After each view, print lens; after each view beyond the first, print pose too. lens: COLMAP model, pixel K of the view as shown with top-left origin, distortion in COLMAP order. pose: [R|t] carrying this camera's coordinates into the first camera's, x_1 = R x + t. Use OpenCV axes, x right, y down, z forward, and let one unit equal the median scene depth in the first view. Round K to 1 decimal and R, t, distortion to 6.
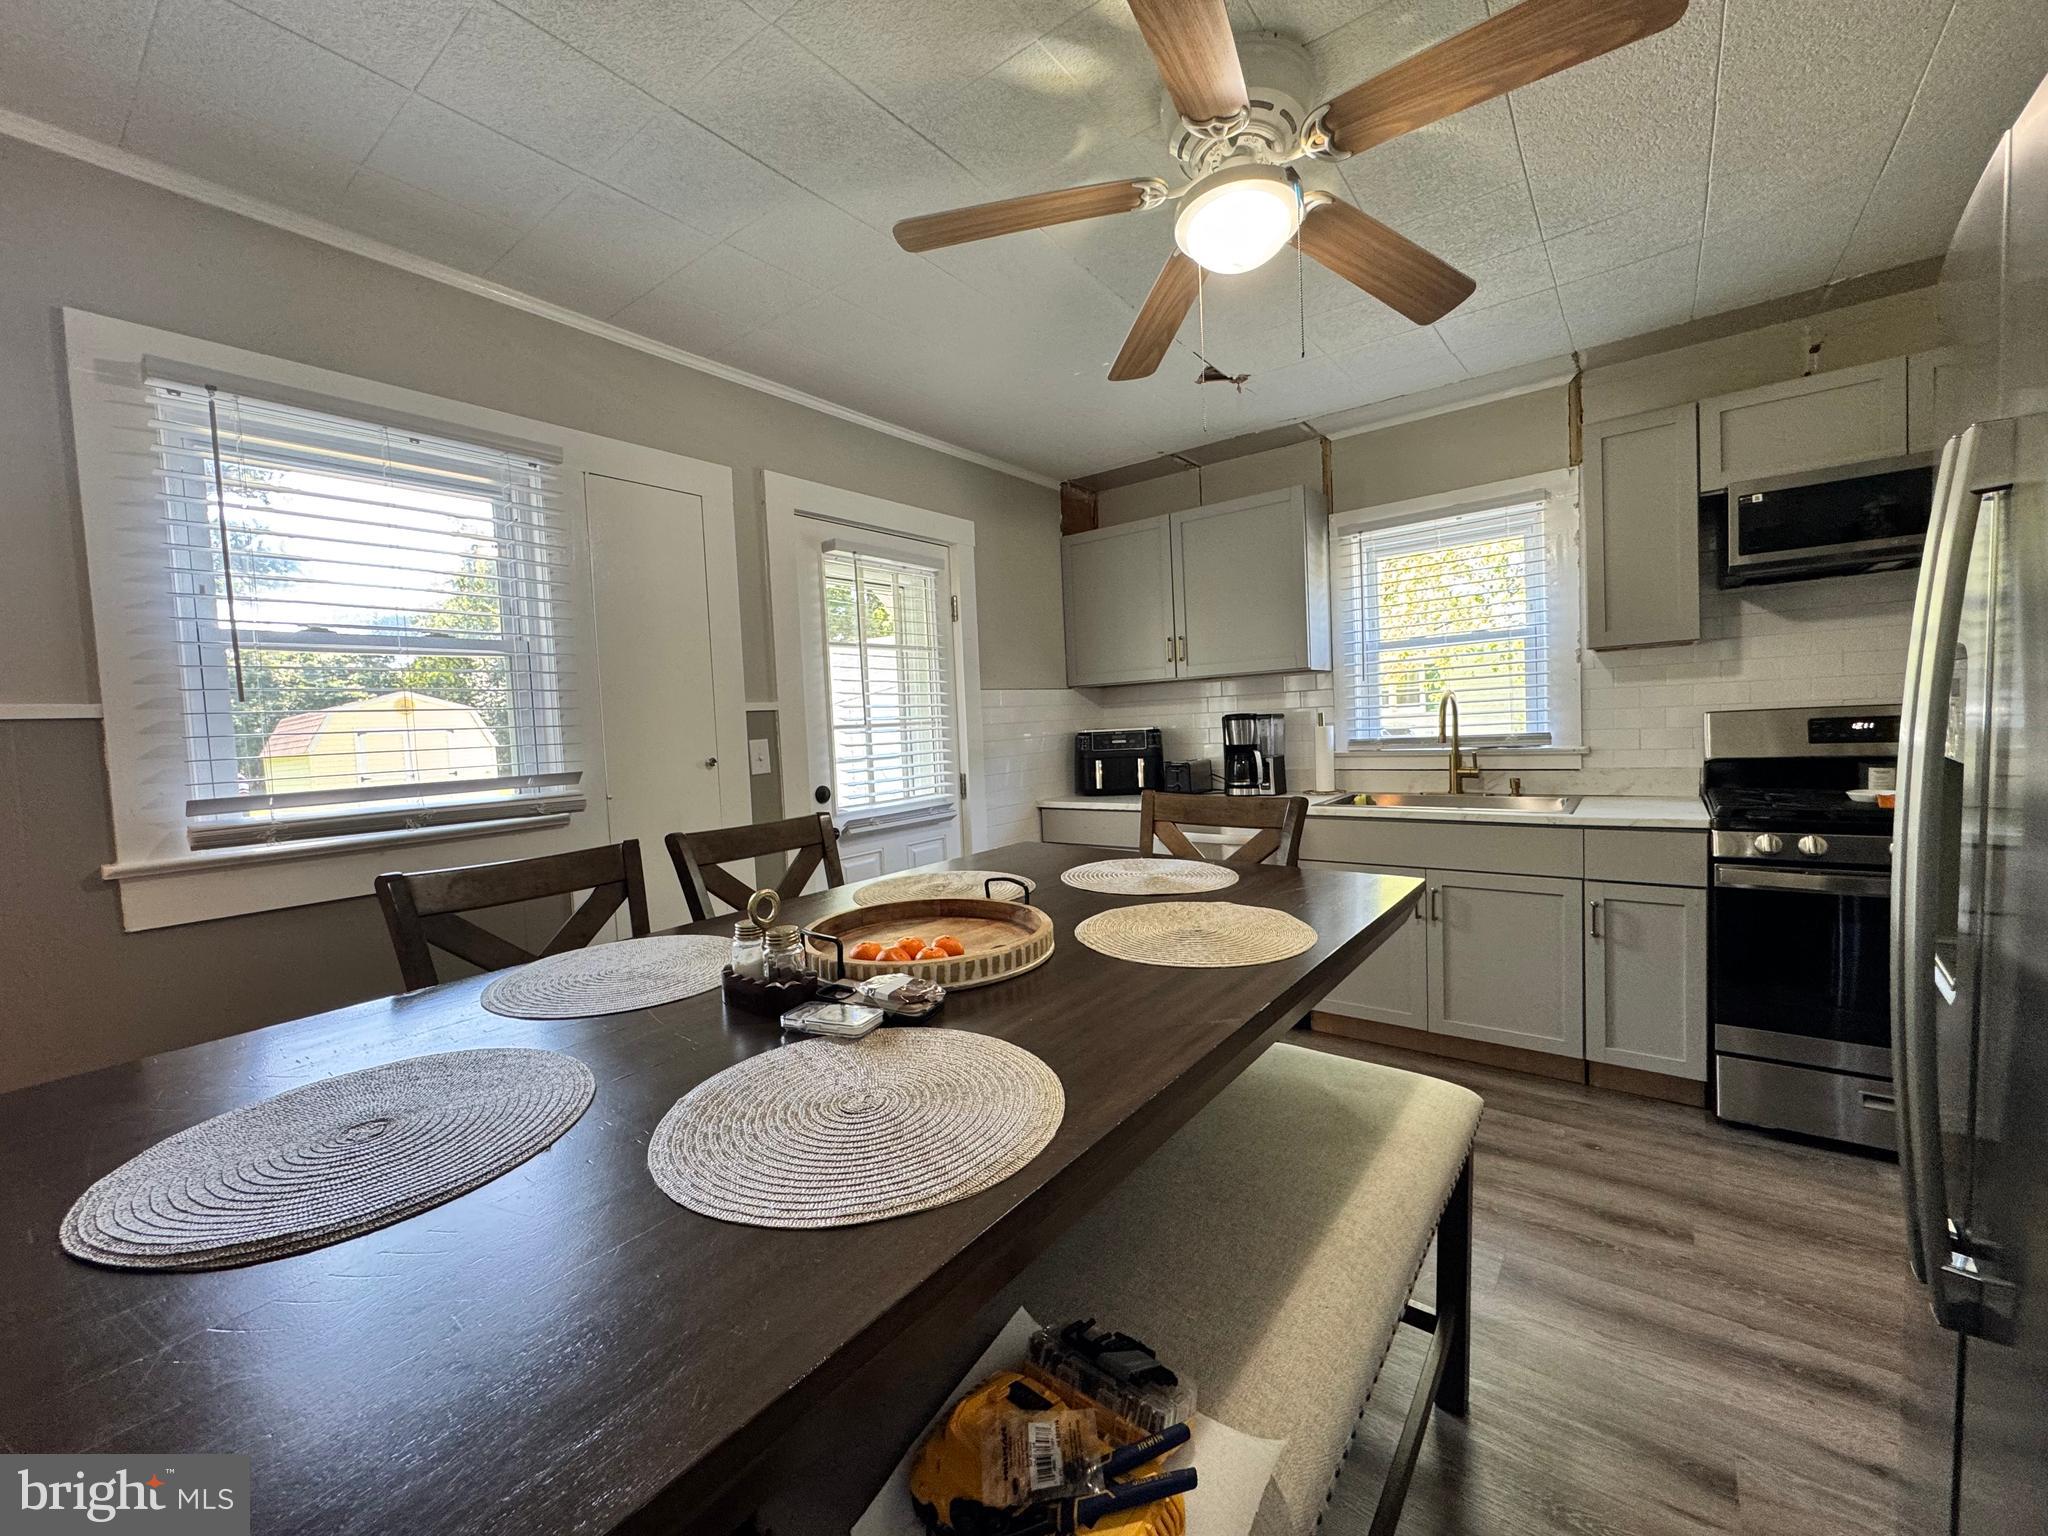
lens RADIAL K [[813.3, 0, 1021.6], [0, 813.3, 763.7], [0, 0, 1]] dist [-0.002304, -0.000207]
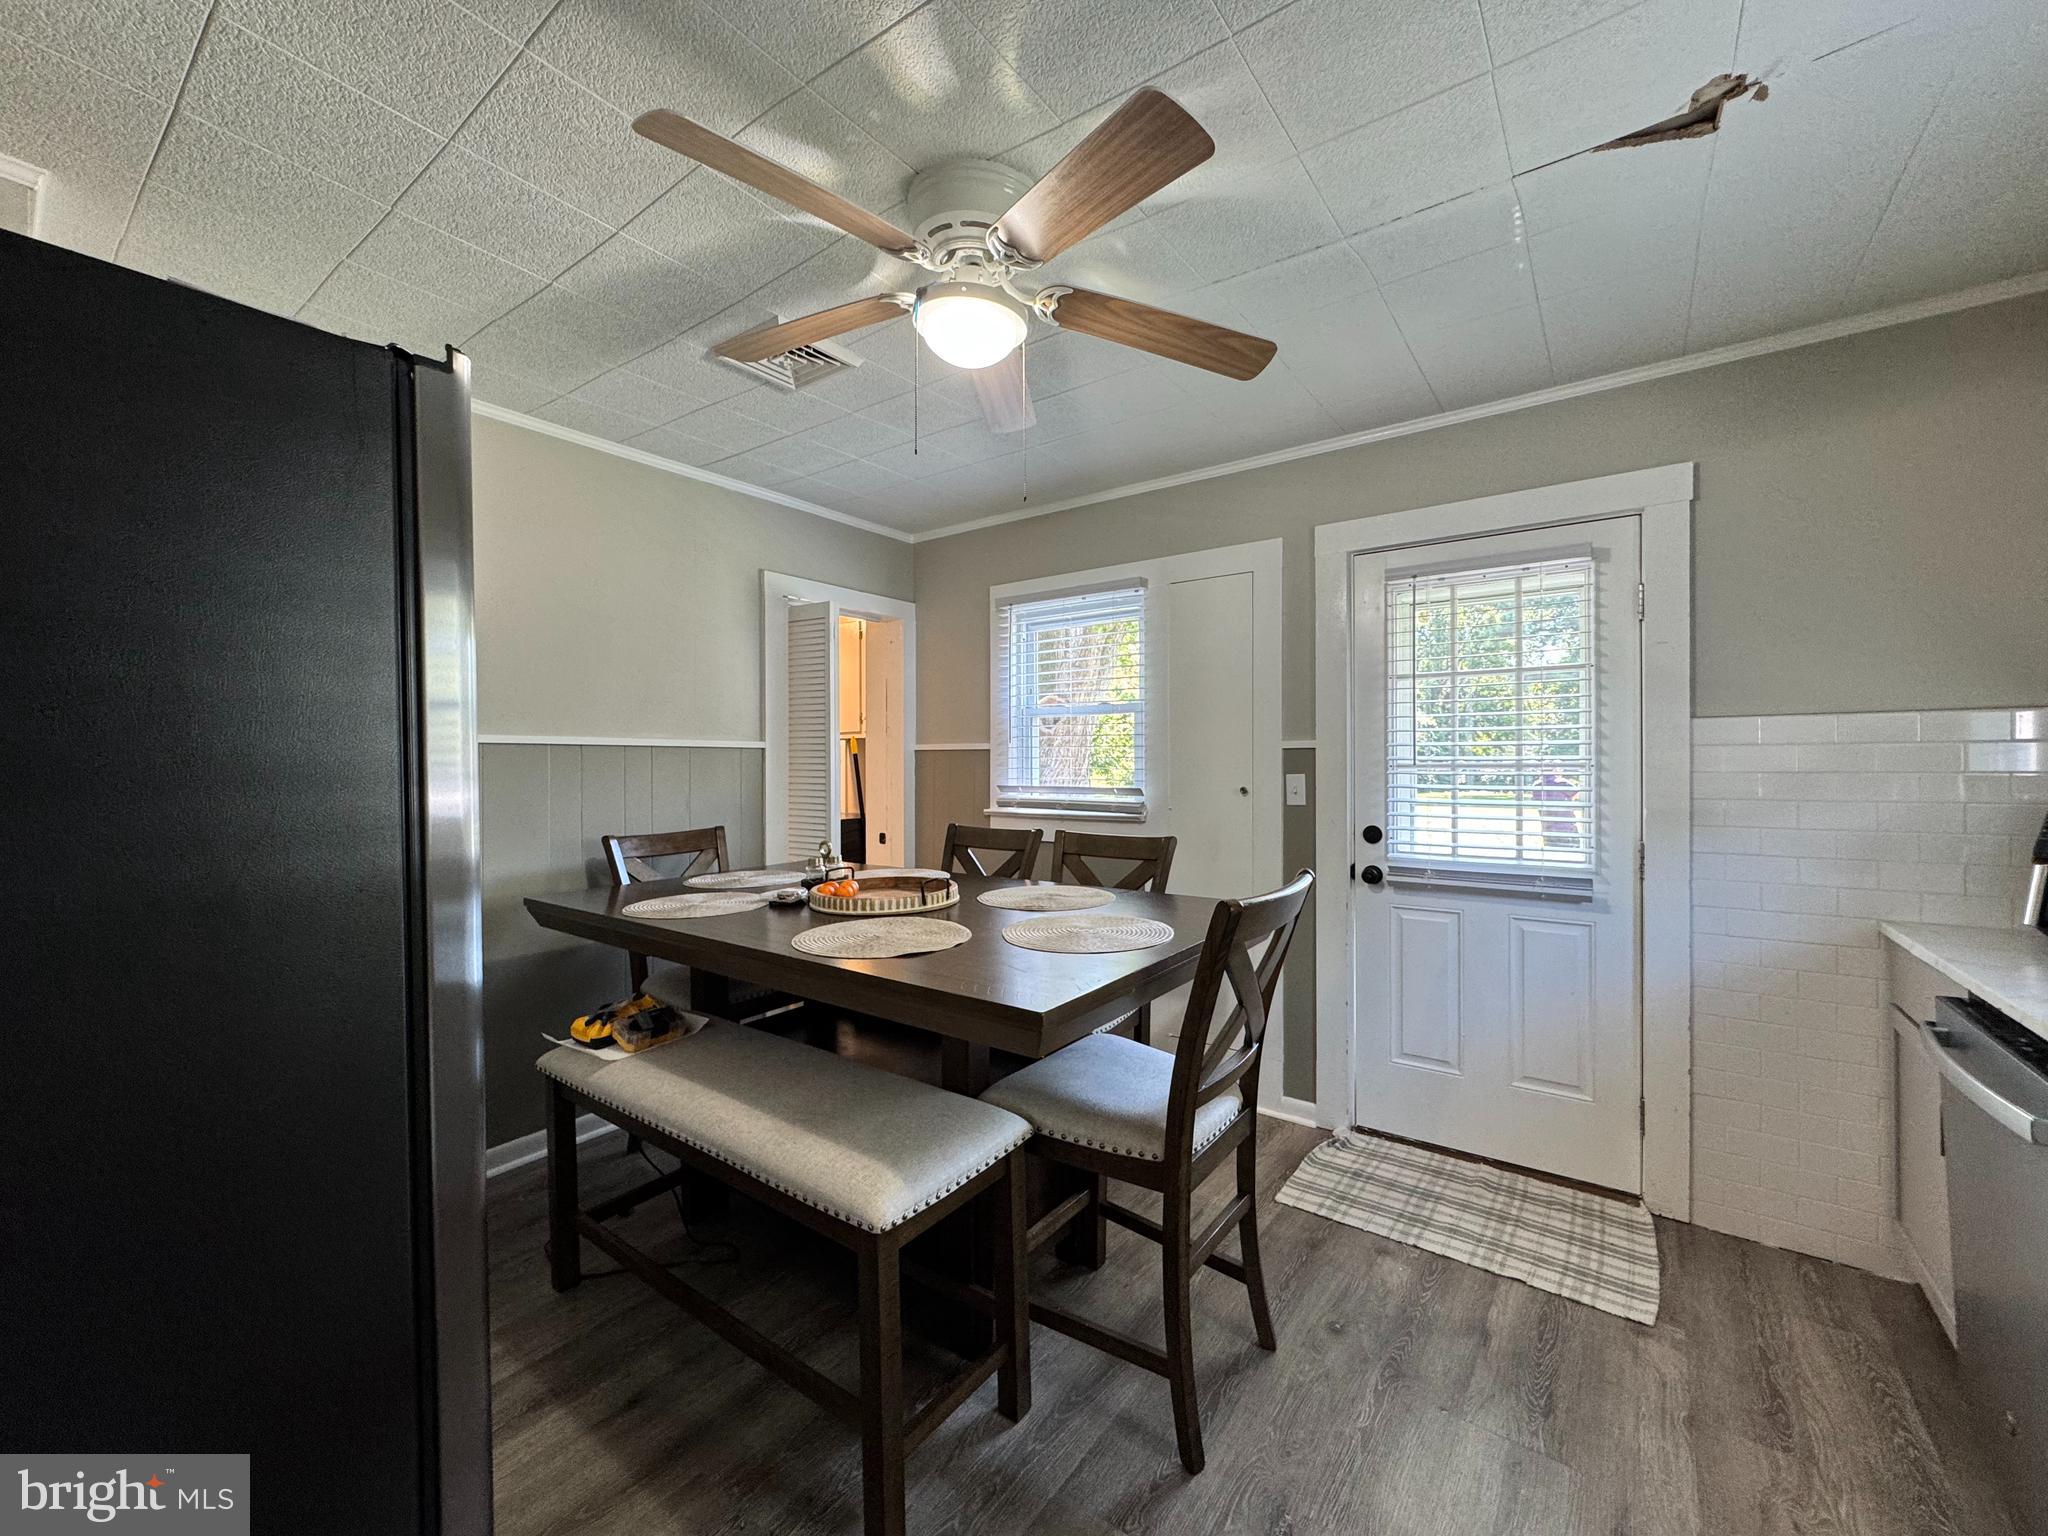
lens RADIAL K [[813.3, 0, 1021.6], [0, 813.3, 763.7], [0, 0, 1]] dist [-0.002304, -0.000207]
pose [[0.016978, 0.044660, -0.998858, 0.712209], [-0.052622, 0.997657, 0.043712, -0.066479], [0.998470, 0.051820, 0.019288, 0.554636]]
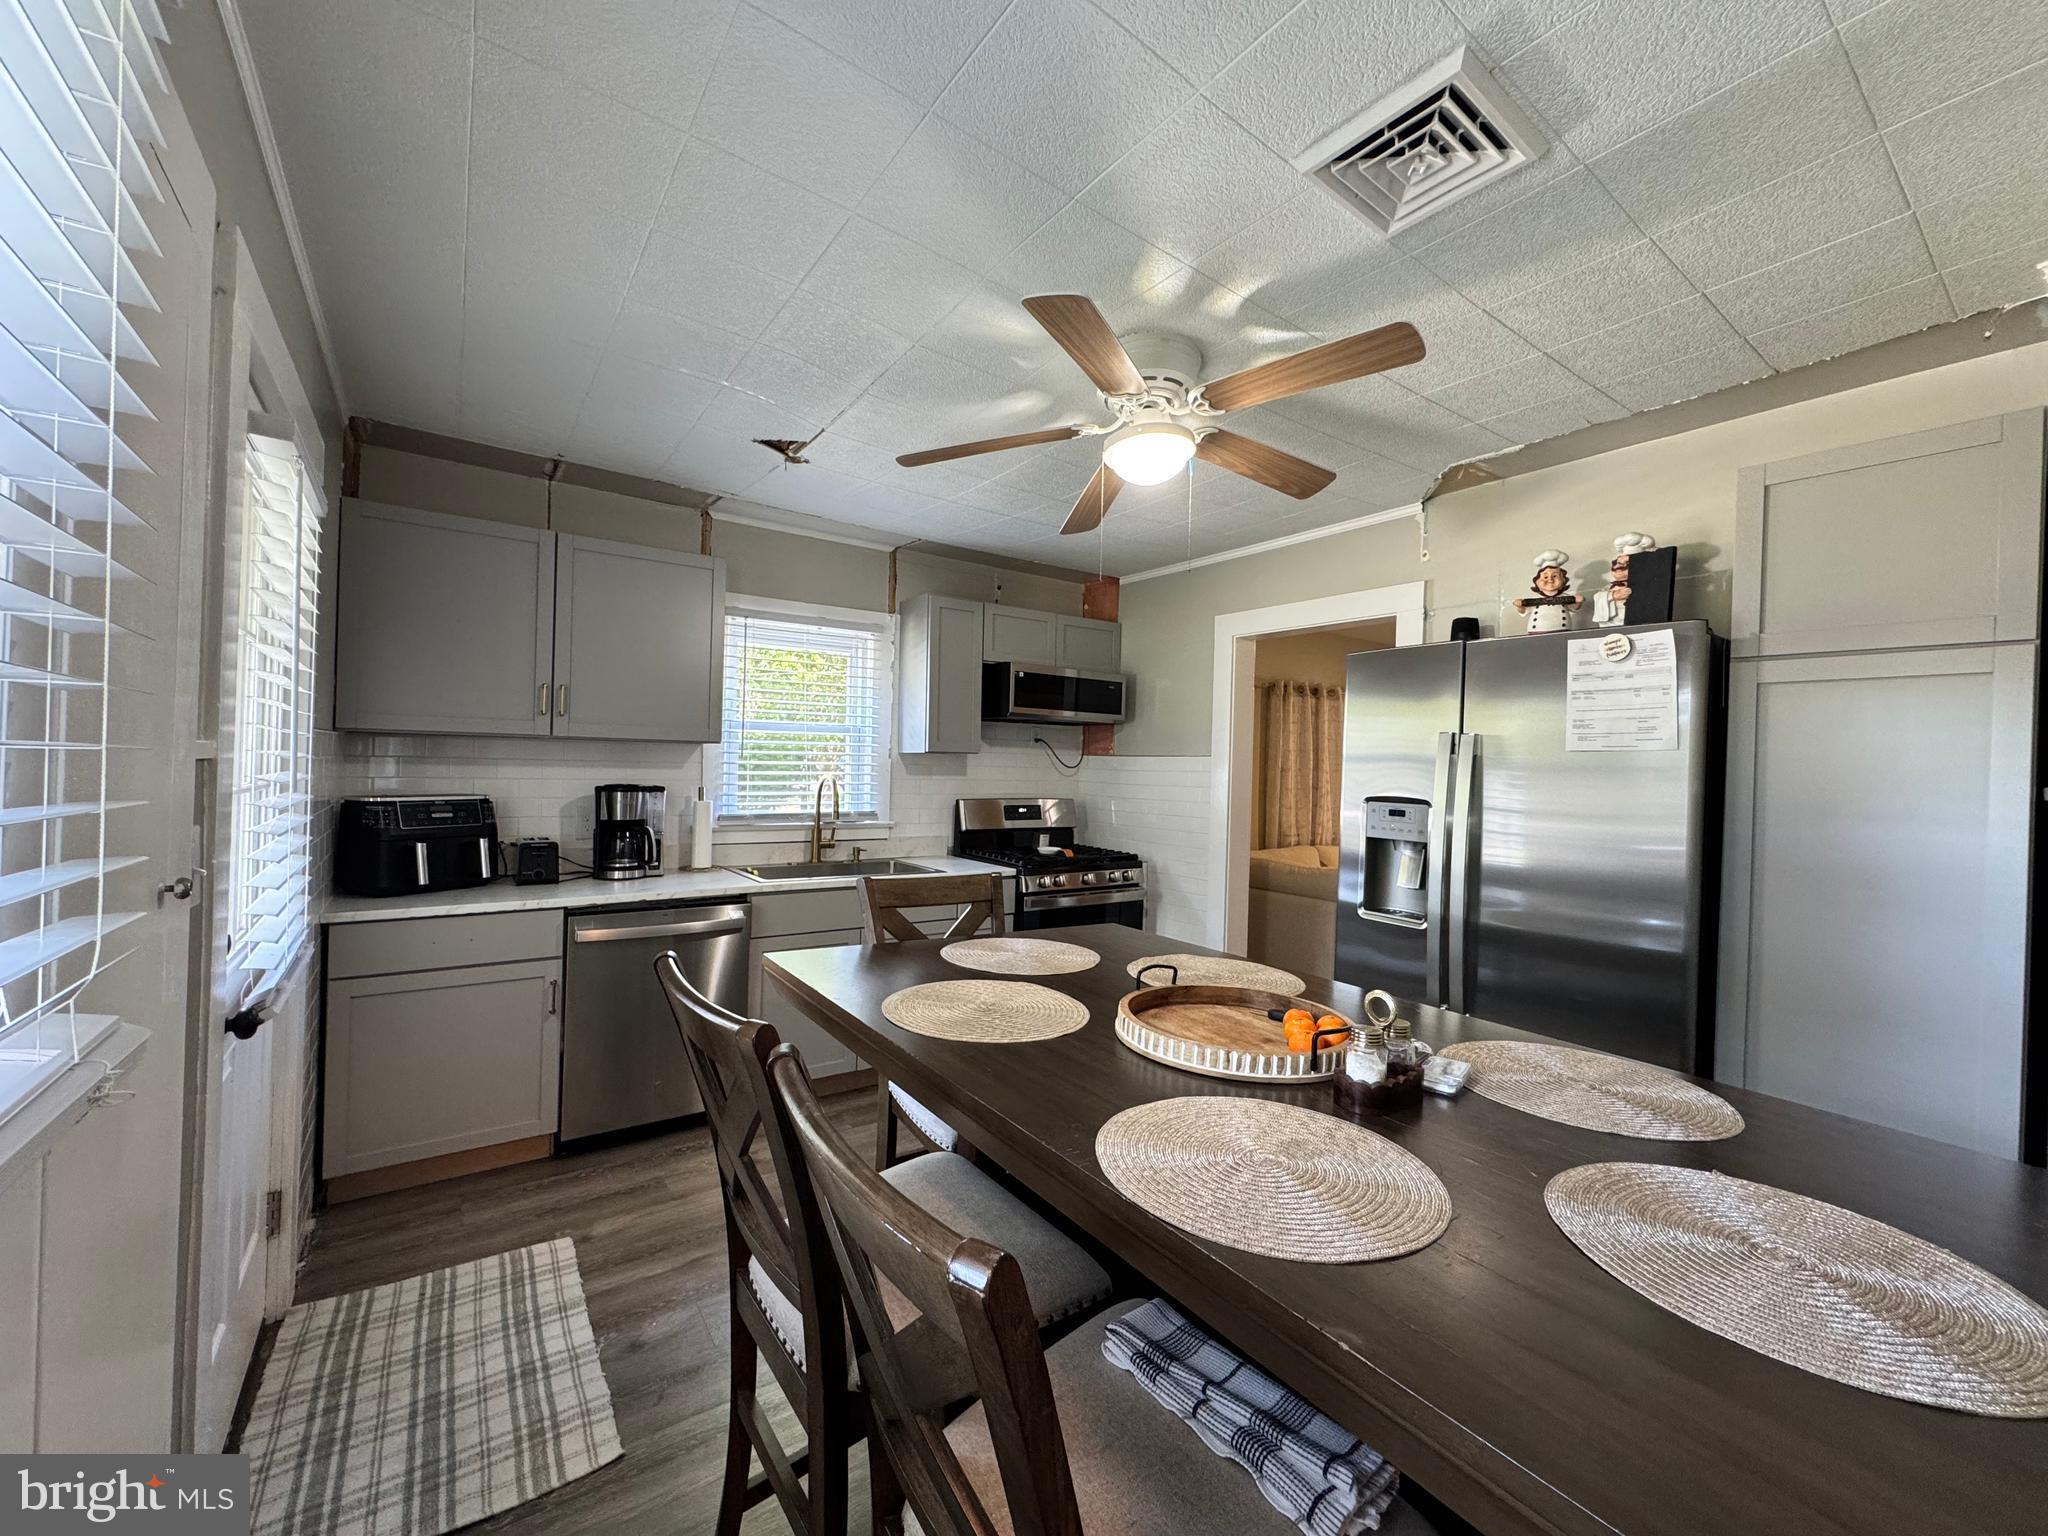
lens RADIAL K [[813.3, 0, 1021.6], [0, 813.3, 763.7], [0, 0, 1]] dist [-0.002304, -0.000207]
pose [[0.286826, 0.059544, 0.956131, -0.553972], [0.010085, 0.997824, -0.065165, -0.027854], [-0.957930, 0.028333, 0.285601, 0.426613]]
